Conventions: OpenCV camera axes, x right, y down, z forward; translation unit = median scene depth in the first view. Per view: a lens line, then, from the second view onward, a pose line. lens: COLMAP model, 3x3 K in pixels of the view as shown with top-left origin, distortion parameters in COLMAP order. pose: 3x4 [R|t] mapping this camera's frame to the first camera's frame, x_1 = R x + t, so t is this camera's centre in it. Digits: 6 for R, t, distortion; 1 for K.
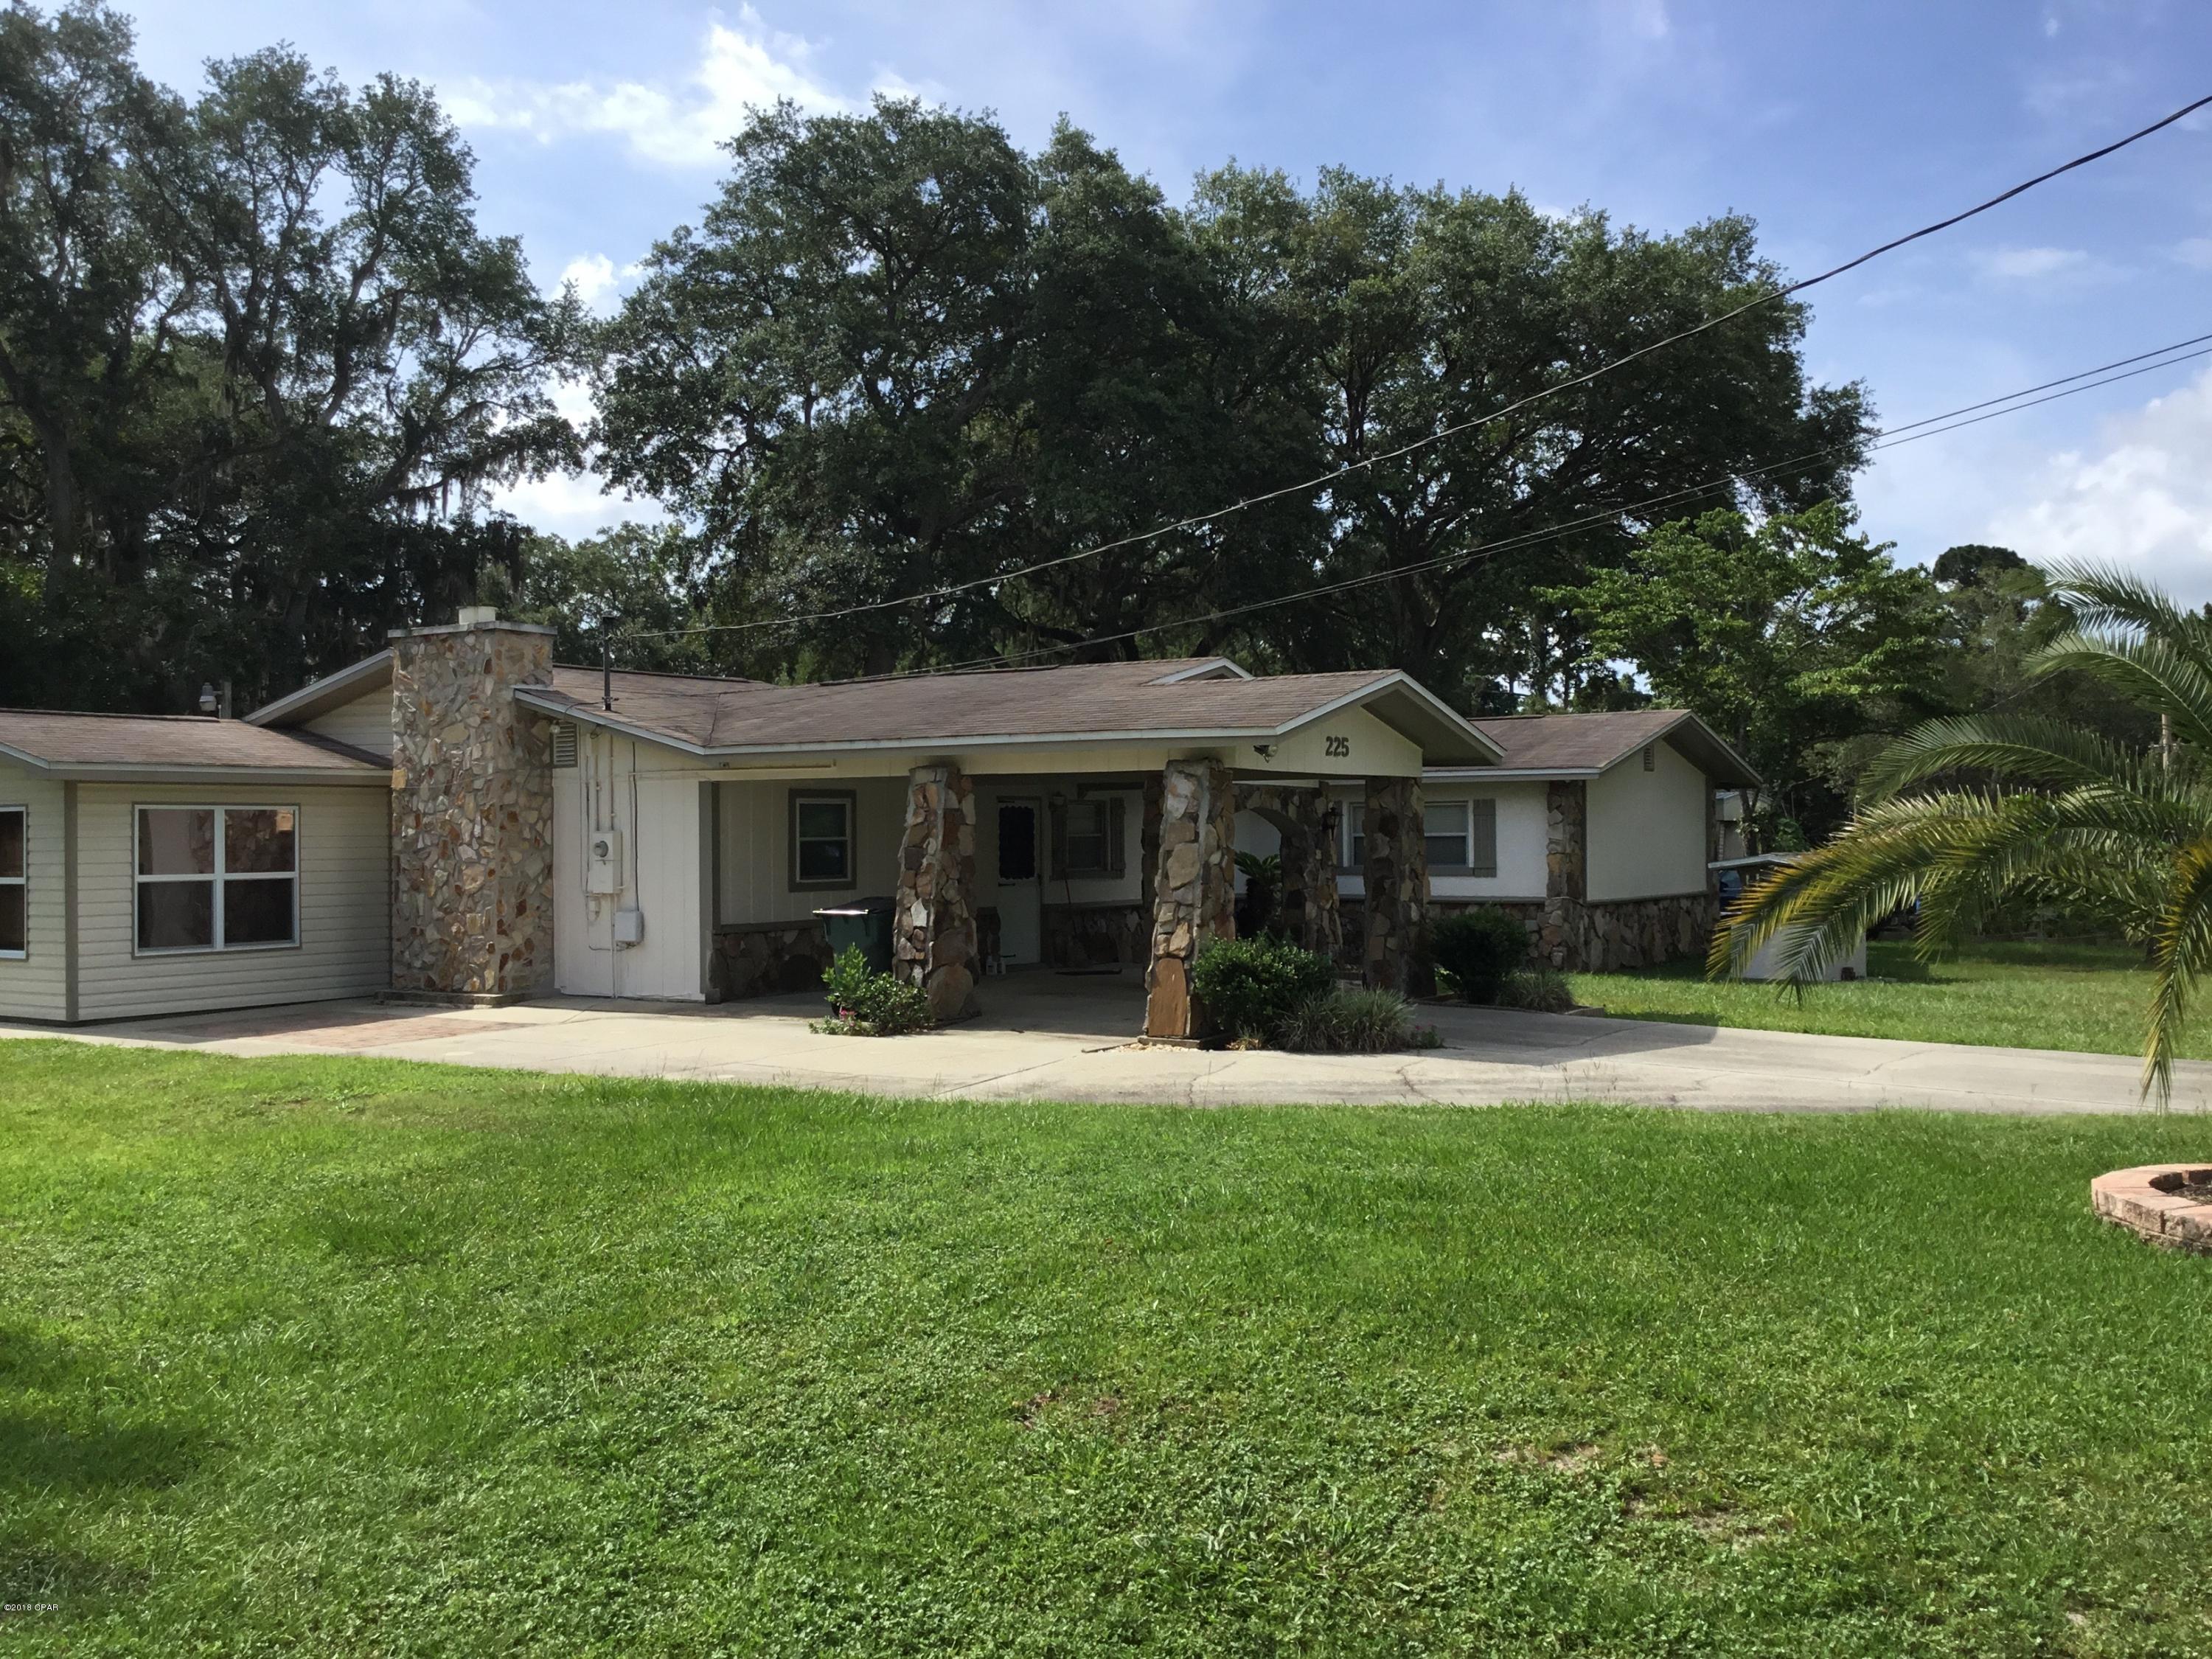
lens RADIAL K [[2028.6, 0, 1099.5], [0, 2028.6, 821.0], [0, 0, 1]] dist [0.093164, -0.135597]
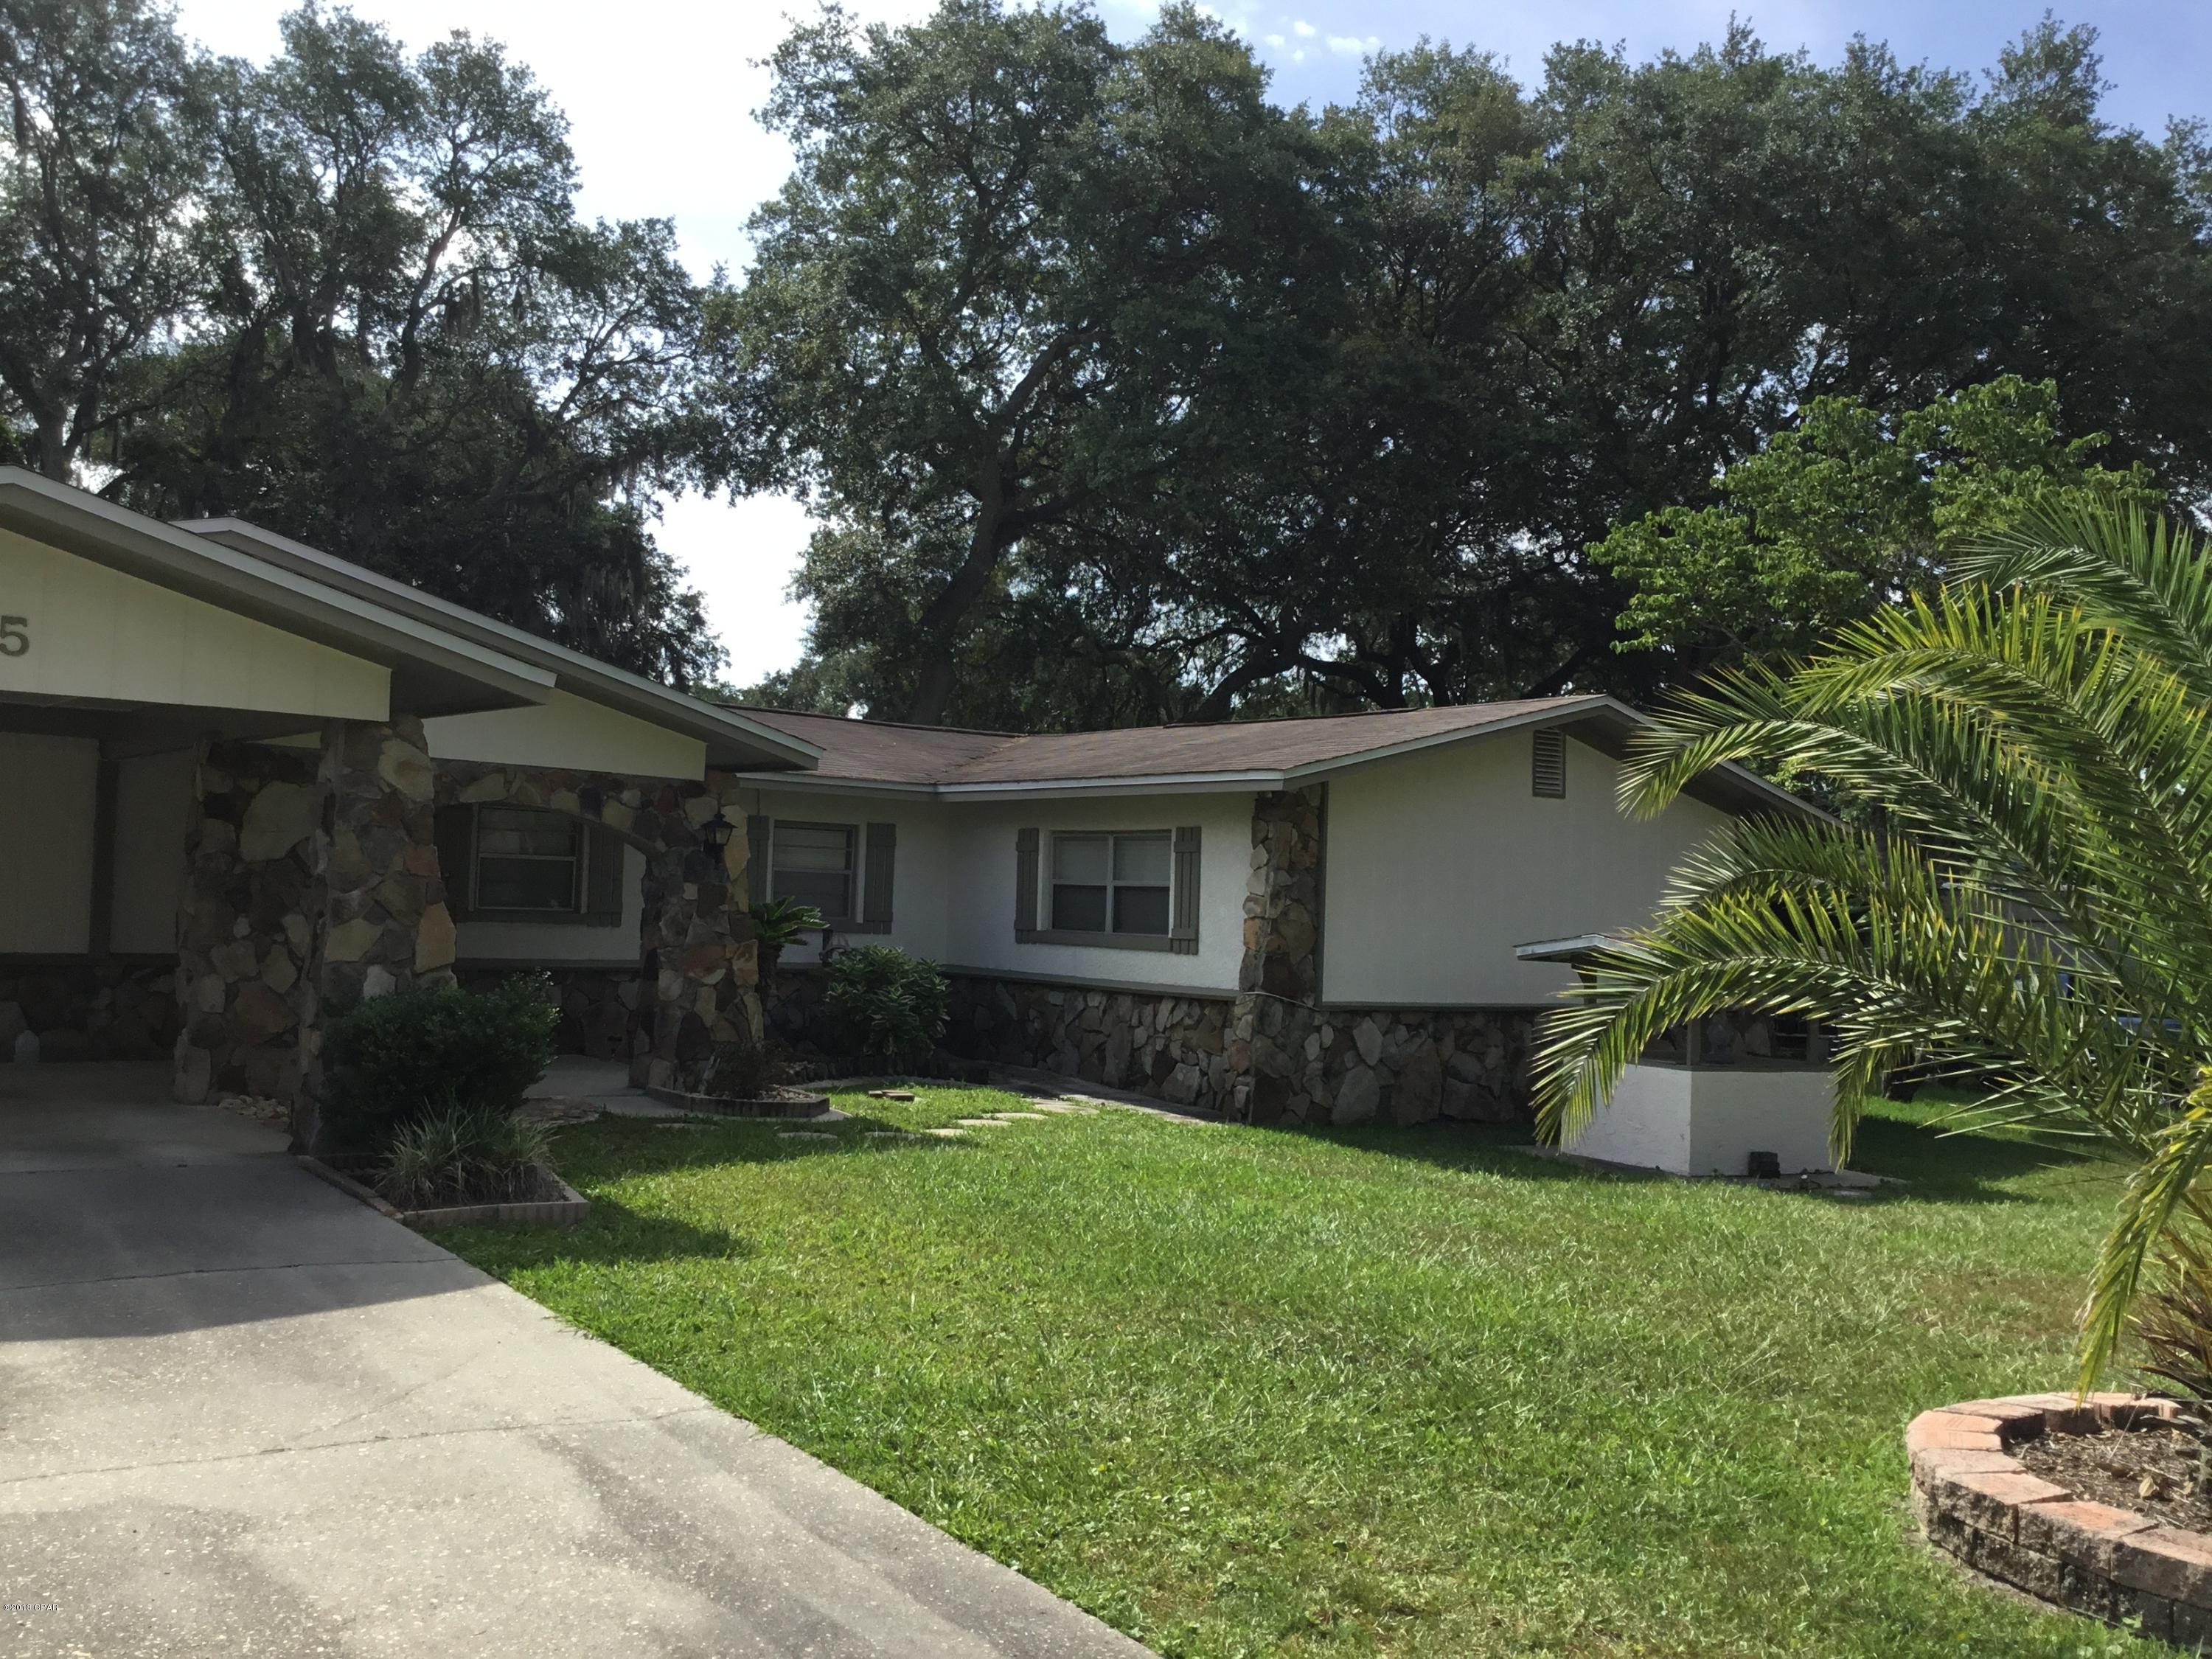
lens RADIAL K [[1955.3, 0, 1108.1], [0, 1955.3, 827.2], [0, 0, 1]] dist [0.065802, 0.001057]
pose [[0.942341, 0.028734, -0.333418, 0.232022], [-0.041580, 0.998640, -0.031455, 0.005801], [0.332060, 0.043504, 0.942254, 0.284198]]
